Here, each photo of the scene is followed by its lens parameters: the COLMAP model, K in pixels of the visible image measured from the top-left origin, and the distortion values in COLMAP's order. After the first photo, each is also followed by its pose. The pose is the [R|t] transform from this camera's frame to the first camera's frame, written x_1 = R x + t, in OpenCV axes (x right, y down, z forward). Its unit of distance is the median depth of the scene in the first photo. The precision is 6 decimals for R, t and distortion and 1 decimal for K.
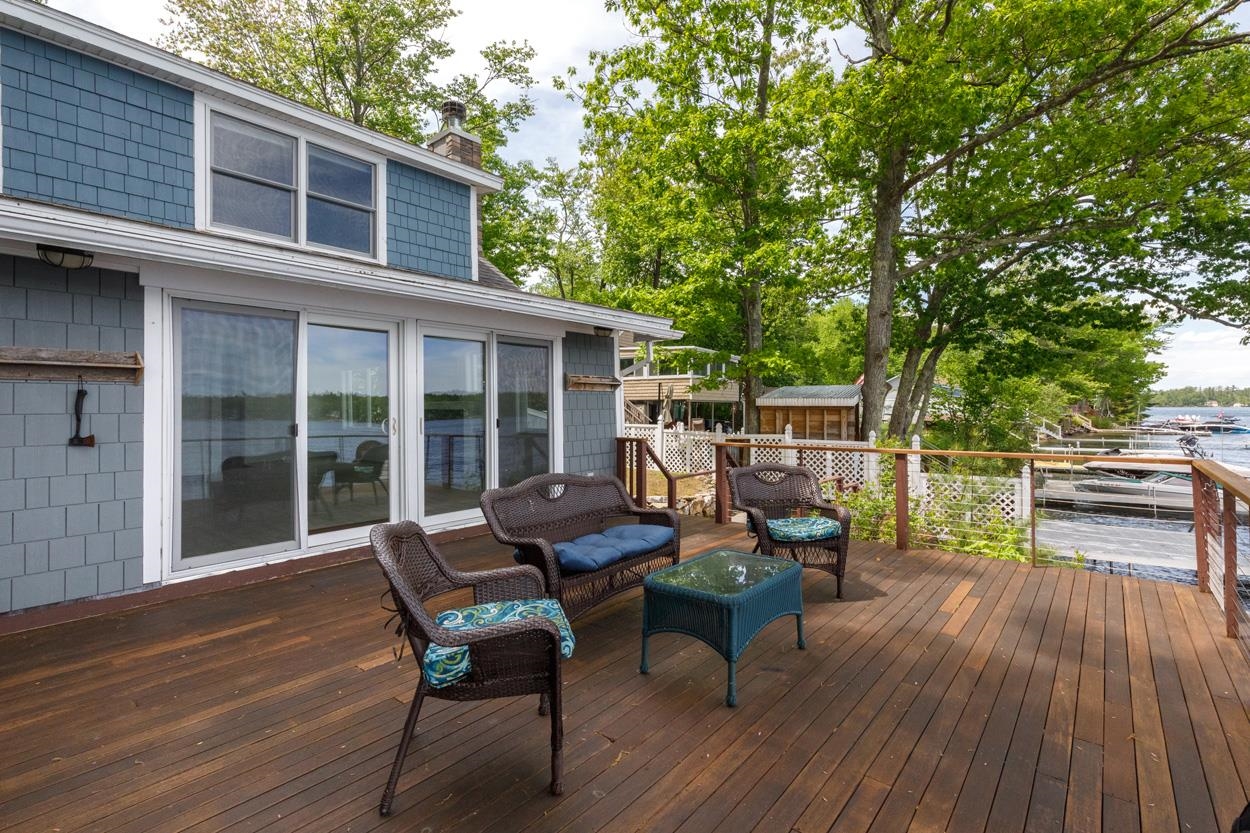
lens RADIAL K [[563.3, 0, 617.5], [0, 563.3, 416.7], [0, 0, 1]] dist [0.001271, 0.000063]
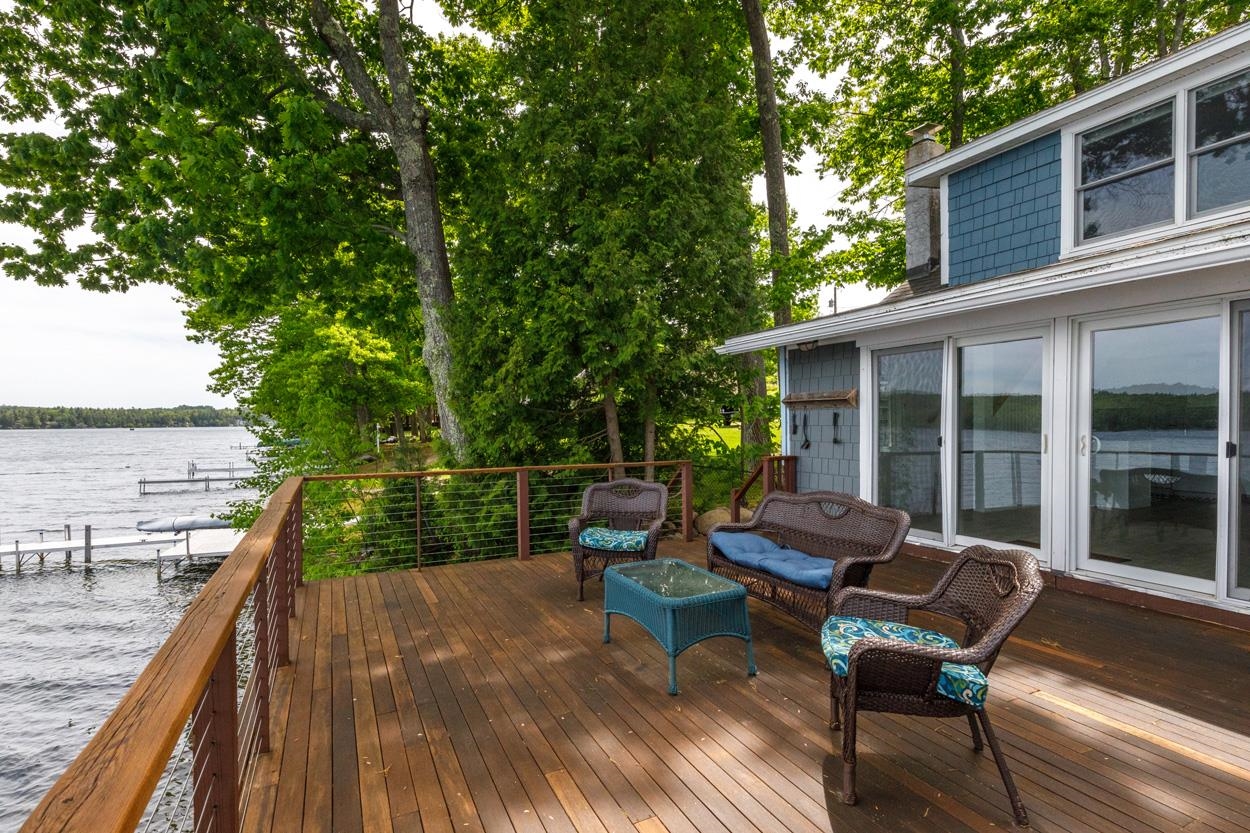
lens RADIAL K [[563.3, 0, 617.5], [0, 563.3, 416.7], [0, 0, 1]] dist [0.001271, 0.000063]
pose [[-0.375128, 0.004584, -0.926962, 0.476981], [0.001967, 0.999989, 0.004149, -0.020558], [0.926971, -0.000267, -0.375133, 0.497562]]
